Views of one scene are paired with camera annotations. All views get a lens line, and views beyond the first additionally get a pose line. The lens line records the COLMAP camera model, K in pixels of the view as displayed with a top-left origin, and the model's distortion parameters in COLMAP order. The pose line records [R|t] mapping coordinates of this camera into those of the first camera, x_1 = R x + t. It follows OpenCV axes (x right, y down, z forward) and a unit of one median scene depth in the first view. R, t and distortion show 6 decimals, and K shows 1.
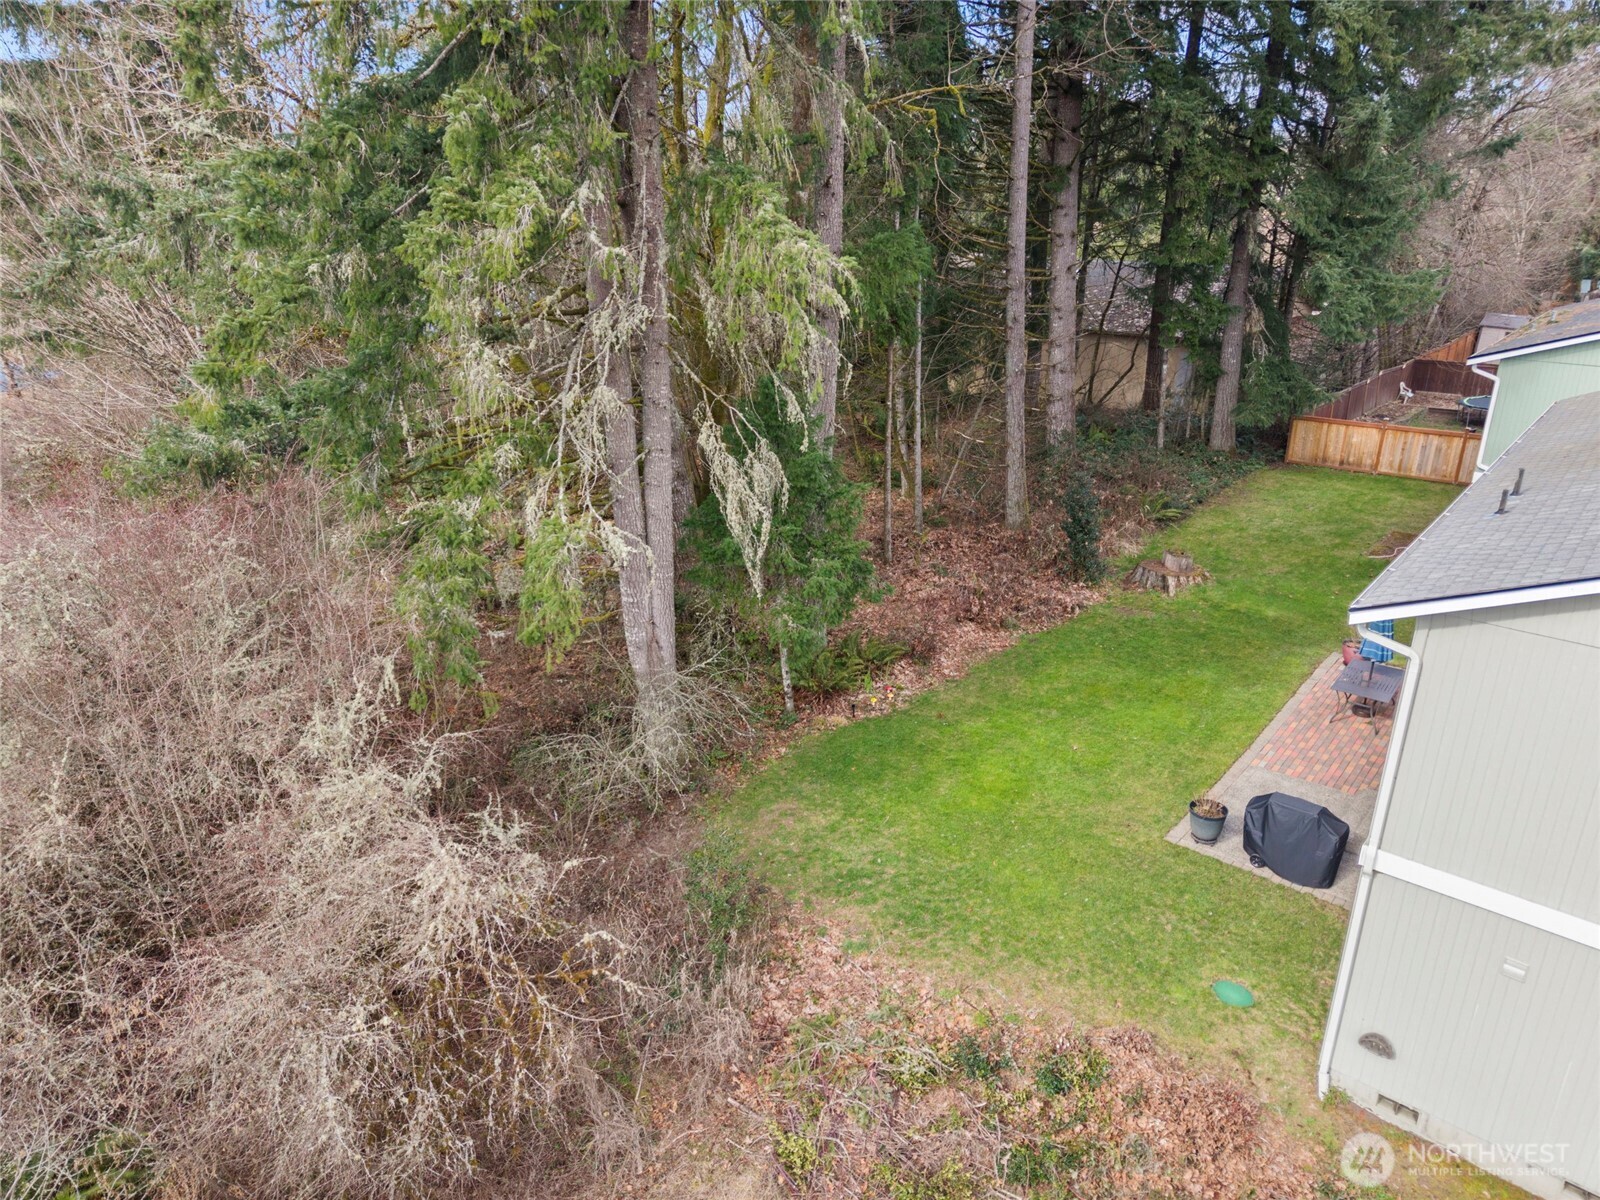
lens RADIAL K [[1081.9, 0, 802.5], [0, 1081.9, 605.9], [0, 0, 1]] dist [-0.002453, -0.007302]
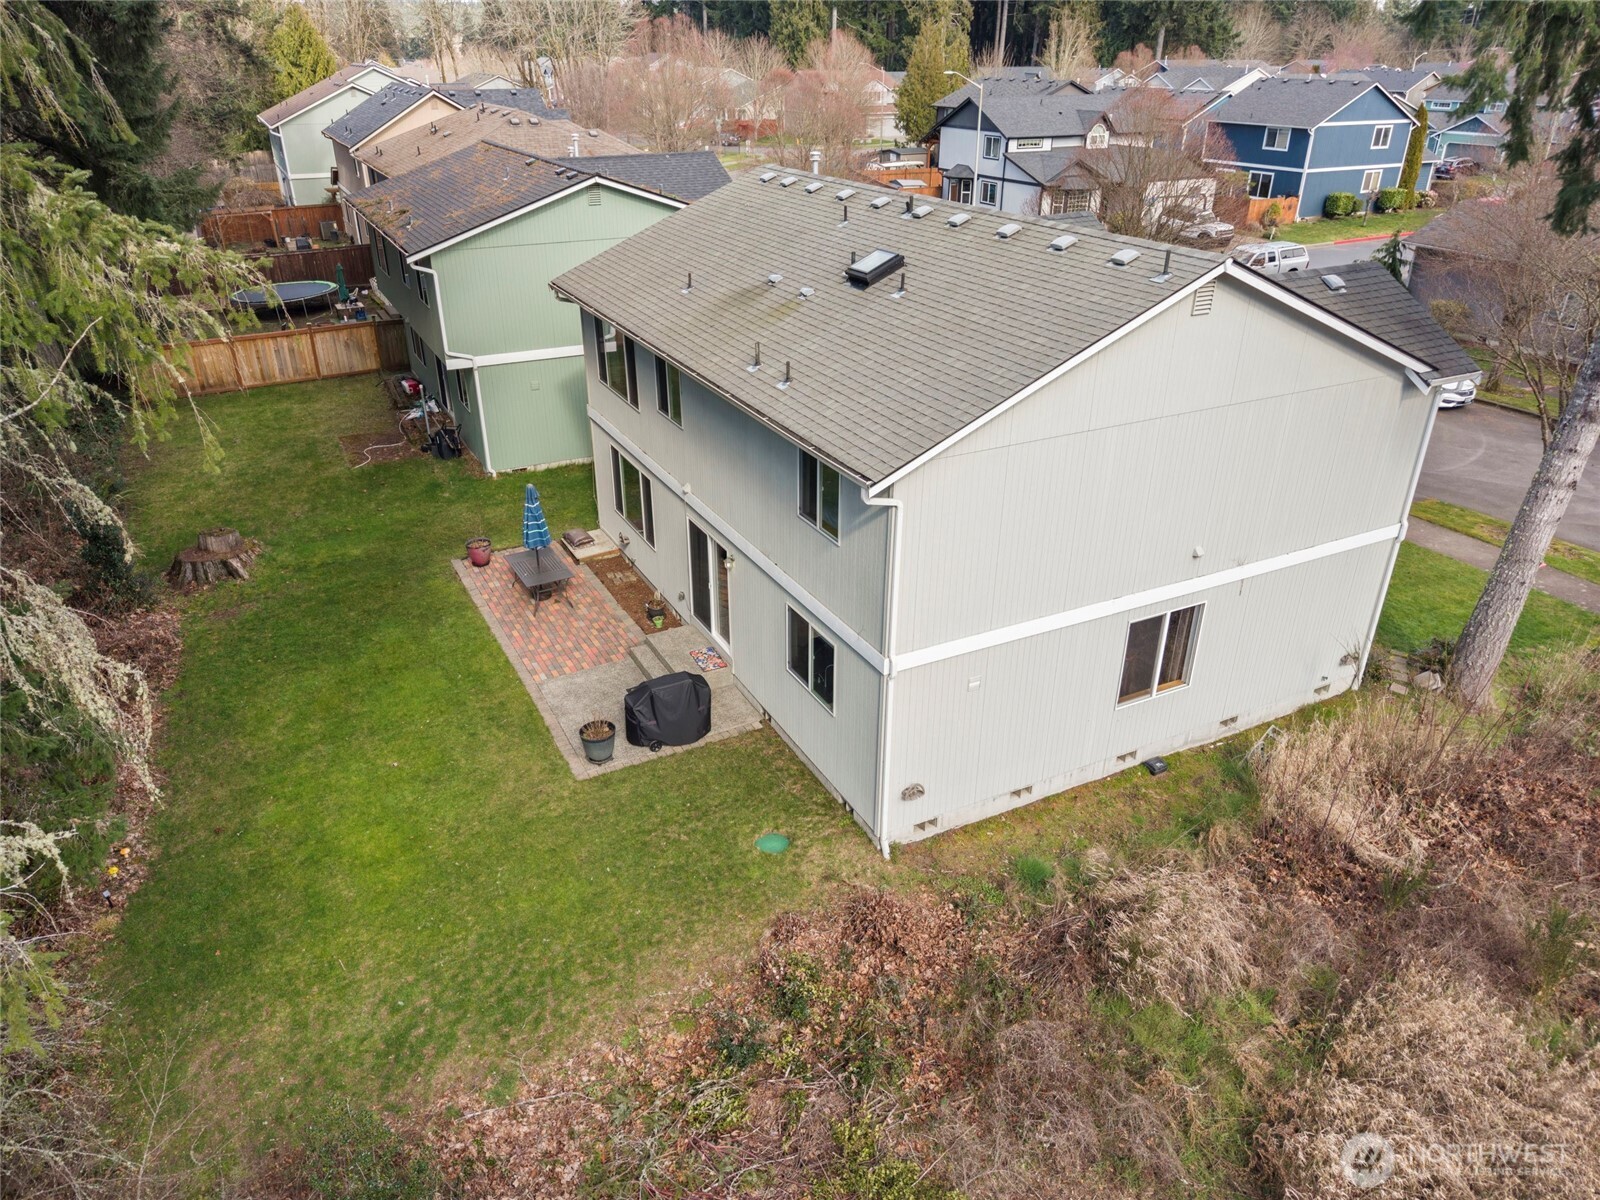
lens RADIAL K [[1081.9, 0, 802.5], [0, 1081.9, 605.9], [0, 0, 1]] dist [-0.002453, -0.007302]
pose [[0.358019, -0.415052, 0.836393, -0.366179], [0.327724, 0.894639, 0.303674, -0.167536], [-0.874311, 0.165385, 0.456320, 0.344133]]
